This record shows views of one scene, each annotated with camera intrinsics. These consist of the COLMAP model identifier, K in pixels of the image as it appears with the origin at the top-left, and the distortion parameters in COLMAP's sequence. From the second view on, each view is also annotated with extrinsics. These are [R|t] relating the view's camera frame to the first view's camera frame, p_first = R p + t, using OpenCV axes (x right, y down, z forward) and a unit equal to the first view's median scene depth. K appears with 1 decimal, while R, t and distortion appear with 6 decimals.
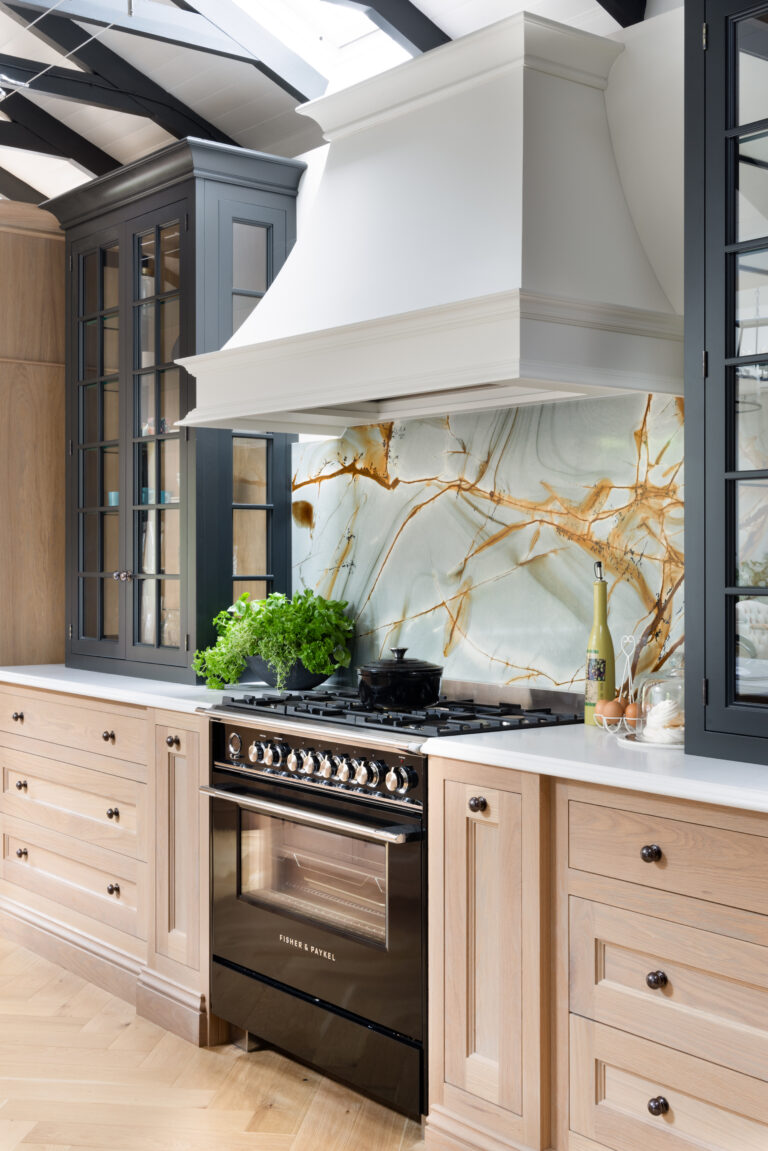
lens RADIAL K [[1428.2, 0, 382.5], [0, 1428.2, 556.5], [0, 0, 1]] dist [0.013193, -0.023891]
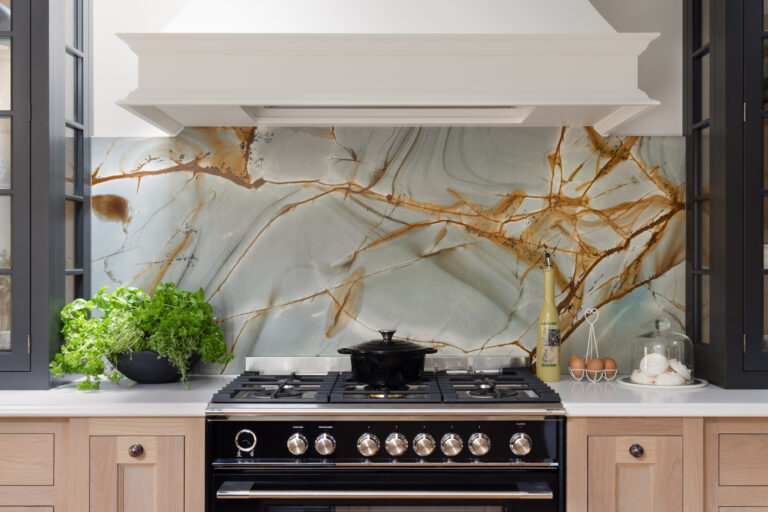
lens RADIAL K [[927.8, 0, 384.0], [0, 927.8, 256.0], [0, 0, 1]] dist [-0.003603, 0.012391]
pose [[0.617195, 0.003732, 0.786801, -0.522421], [0.001530, 0.999981, -0.005943, 0.009456], [-0.786809, 0.004871, 0.617178, 0.518735]]
